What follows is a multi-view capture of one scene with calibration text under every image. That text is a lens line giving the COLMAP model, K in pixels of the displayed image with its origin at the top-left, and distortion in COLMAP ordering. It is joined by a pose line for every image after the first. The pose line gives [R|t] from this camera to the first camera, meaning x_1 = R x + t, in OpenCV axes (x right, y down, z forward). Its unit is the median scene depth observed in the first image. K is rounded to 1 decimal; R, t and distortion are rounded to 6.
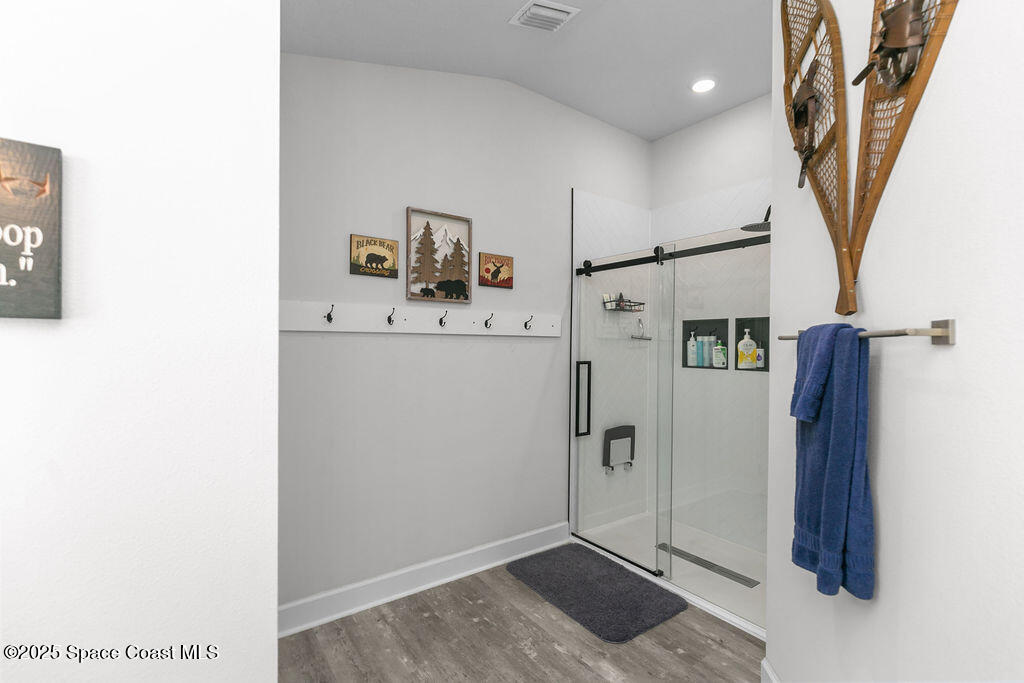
lens RADIAL K [[460.6, 0, 509.2], [0, 460.6, 347.0], [0, 0, 1]] dist [0.012120, -0.000140]
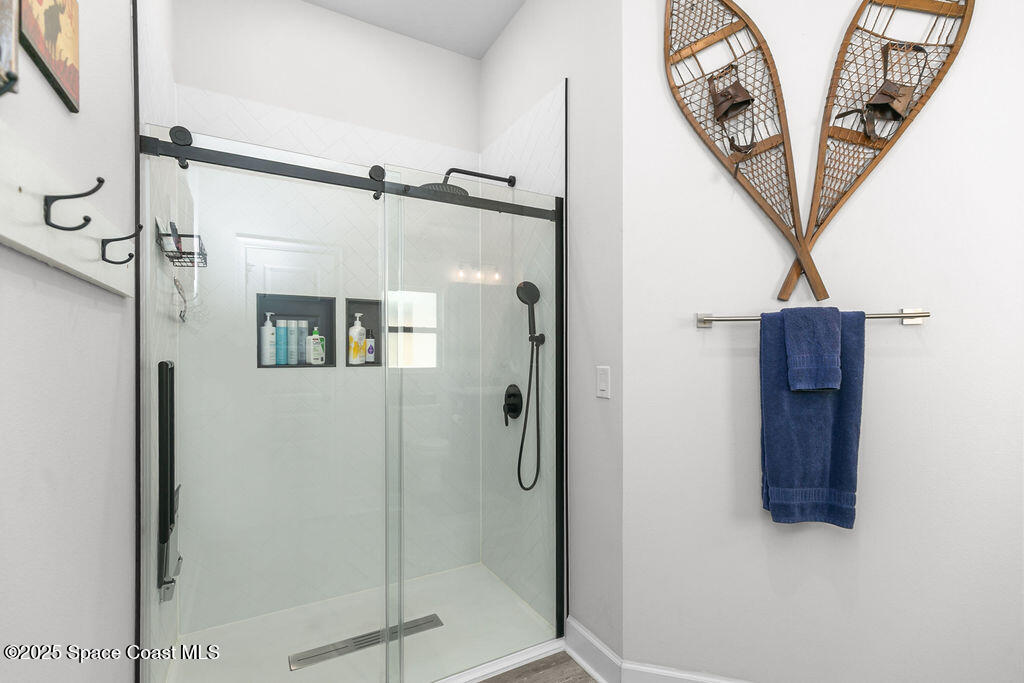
lens RADIAL K [[460.6, 0, 509.2], [0, 460.6, 347.0], [0, 0, 1]] dist [0.012120, -0.000140]
pose [[0.137339, -0.002130, 0.990522, -0.214487], [0.002962, 0.999994, 0.001740, 0.016746], [-0.990520, 0.002695, 0.137345, 0.612838]]
